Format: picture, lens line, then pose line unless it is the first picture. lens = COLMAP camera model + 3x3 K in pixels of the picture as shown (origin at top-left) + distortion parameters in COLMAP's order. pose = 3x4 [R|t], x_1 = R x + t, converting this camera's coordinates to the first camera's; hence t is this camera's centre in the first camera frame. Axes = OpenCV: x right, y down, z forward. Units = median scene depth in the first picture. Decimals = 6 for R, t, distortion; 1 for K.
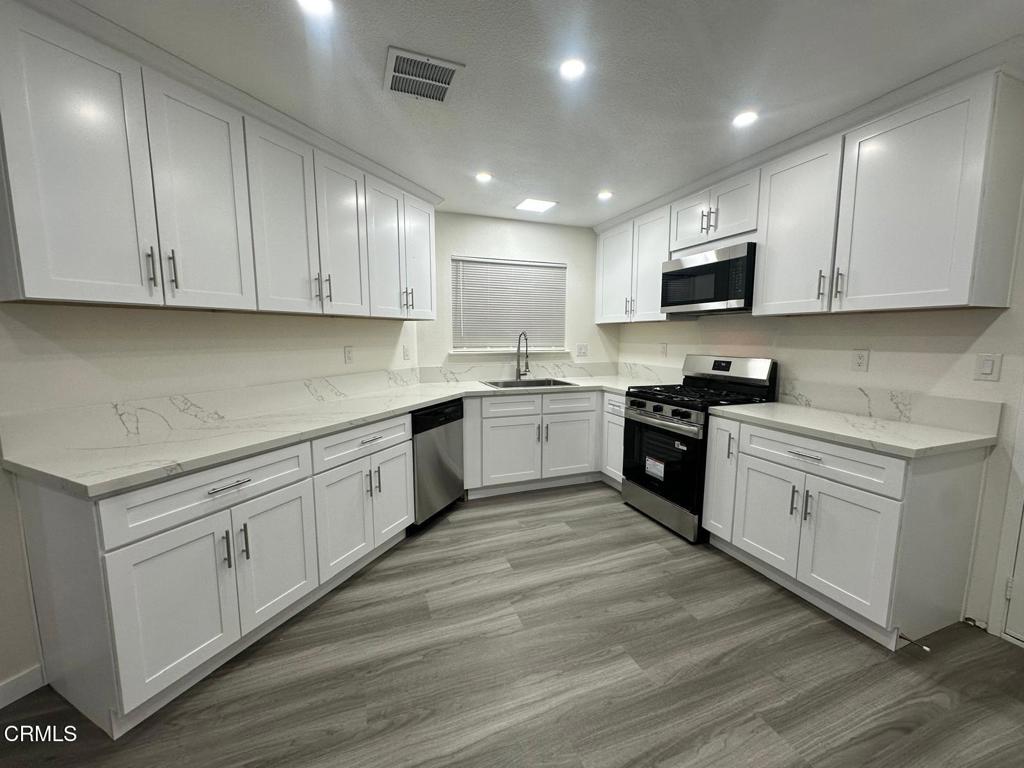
lens RADIAL K [[408.8, 0, 513.9], [0, 408.8, 380.9], [0, 0, 1]] dist [-0.000572, 0.000100]
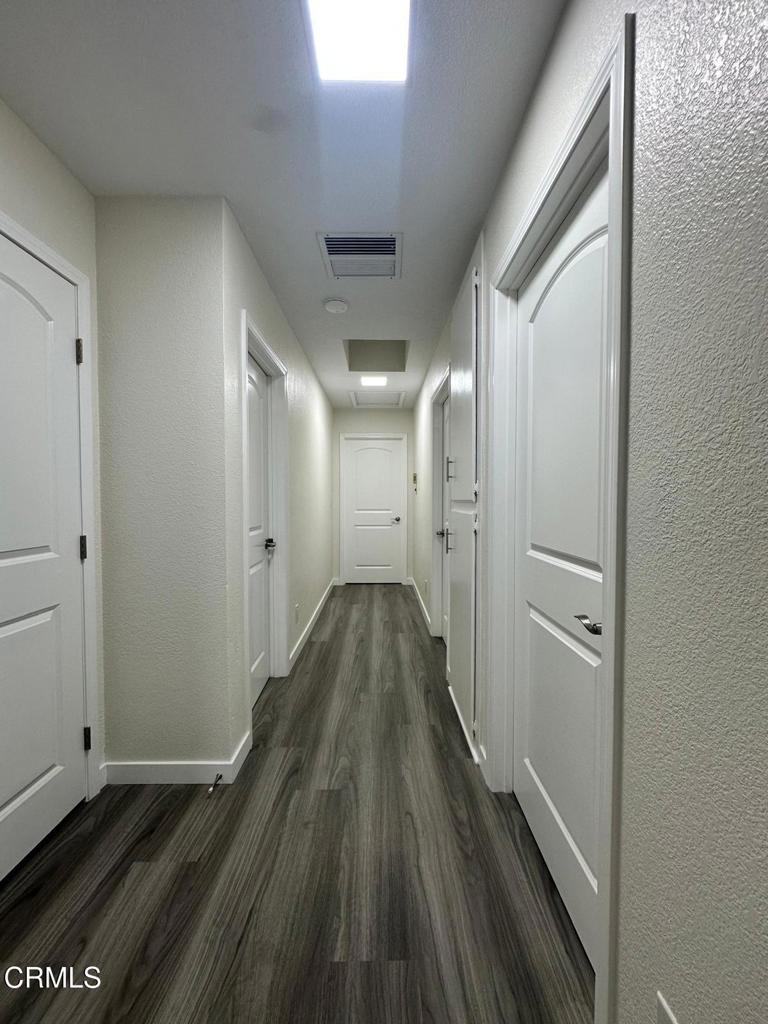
lens RADIAL K [[413.3, 0, 384.9], [0, 413.3, 511.7], [0, 0, 1]] dist [-0.000152, 0.000629]
pose [[-0.347916, 0.026653, -0.937147, 0.404009], [-0.104922, 0.992209, 0.067172, -0.013105], [0.931636, 0.121697, -0.342409, 0.573494]]
